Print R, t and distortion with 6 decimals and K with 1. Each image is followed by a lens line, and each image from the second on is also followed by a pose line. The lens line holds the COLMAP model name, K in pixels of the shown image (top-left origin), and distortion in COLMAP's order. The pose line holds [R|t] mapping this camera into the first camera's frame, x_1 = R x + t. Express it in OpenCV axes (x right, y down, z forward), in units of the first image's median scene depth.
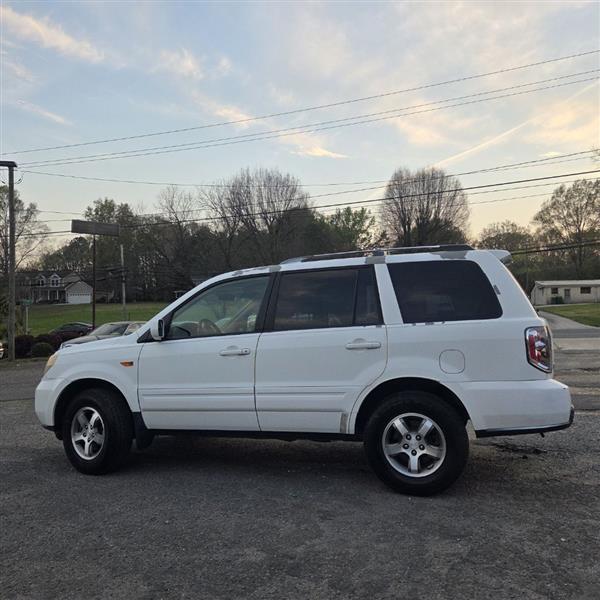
lens RADIAL K [[527.1, 0, 307.6], [0, 527.1, 303.2], [0, 0, 1]] dist [0.092418, -0.069648]
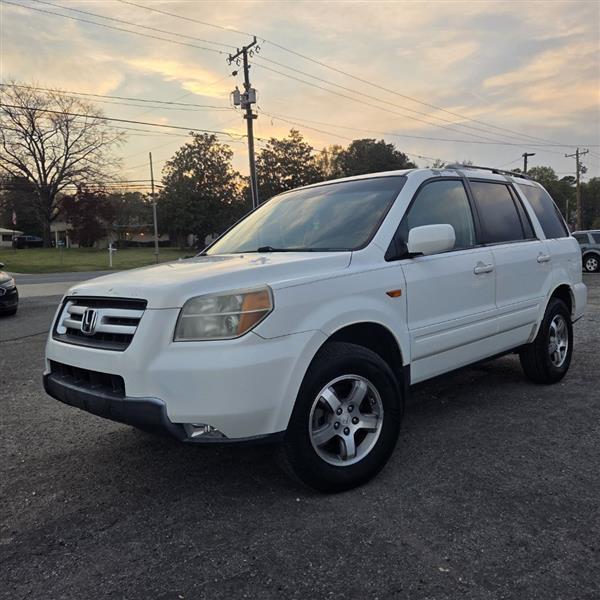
lens RADIAL K [[526.7, 0, 300.8], [0, 526.7, 297.2], [0, 0, 1]] dist [0.080105, -0.066166]
pose [[0.464595, -0.060925, 0.883425, -0.935524], [-0.011949, 0.997108, 0.075049, 0.071759], [-0.885443, -0.045424, 0.462524, 0.802261]]
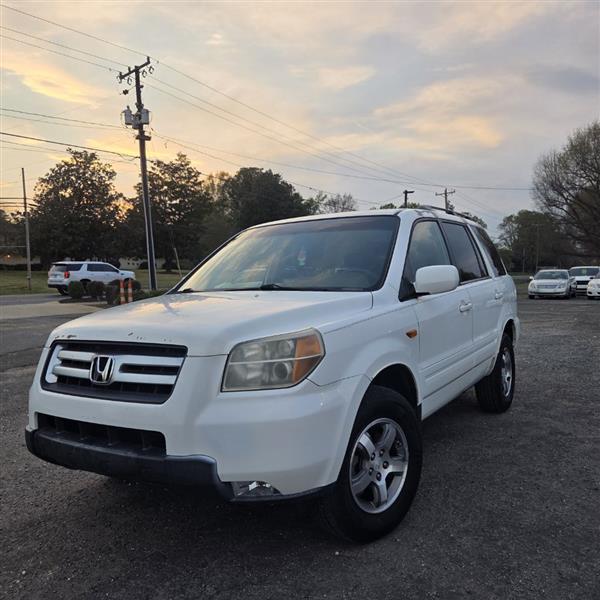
lens RADIAL K [[528.9, 0, 297.4], [0, 528.9, 308.1], [0, 0, 1]] dist [0.073873, -0.060013]
pose [[0.269725, -0.034306, 0.962326, -0.974852], [-0.022551, 0.998866, 0.041930, 0.059085], [-0.962673, -0.033011, 0.268646, 0.954428]]
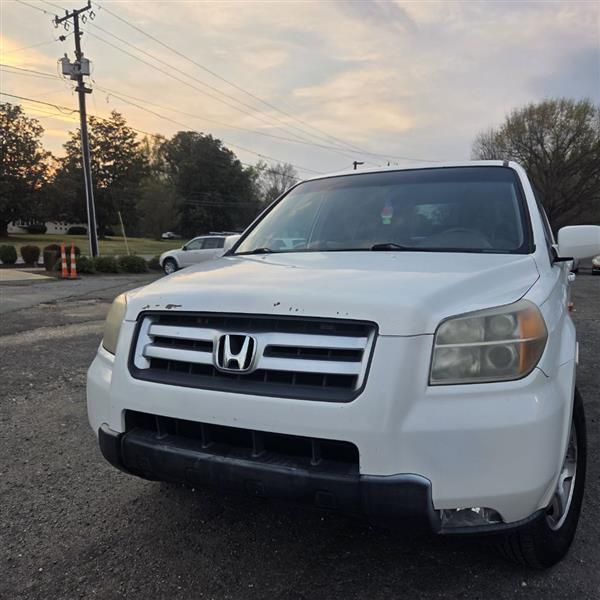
lens RADIAL K [[531.0, 0, 297.2], [0, 531.0, 300.1], [0, 0, 1]] dist [0.073206, -0.063099]
pose [[0.153513, -0.069558, 0.985695, -0.890346], [-0.042279, 0.996144, 0.076880, 0.077062], [-0.987242, -0.053476, 0.149980, 1.175203]]
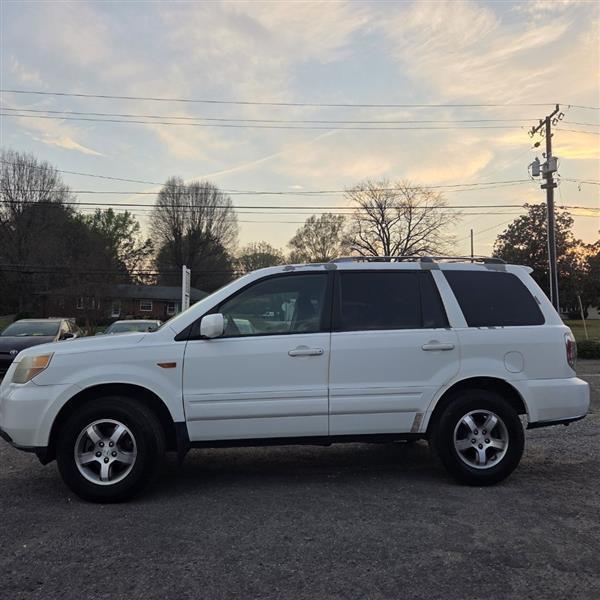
lens RADIAL K [[526.4, 0, 305.6], [0, 526.4, 305.1], [0, 0, 1]] dist [0.081301, -0.061872]
pose [[0.898390, 0.049854, 0.436359, -0.508308], [-0.041622, 0.998729, -0.028411, 0.033151], [-0.437221, 0.007362, 0.899324, 0.150056]]
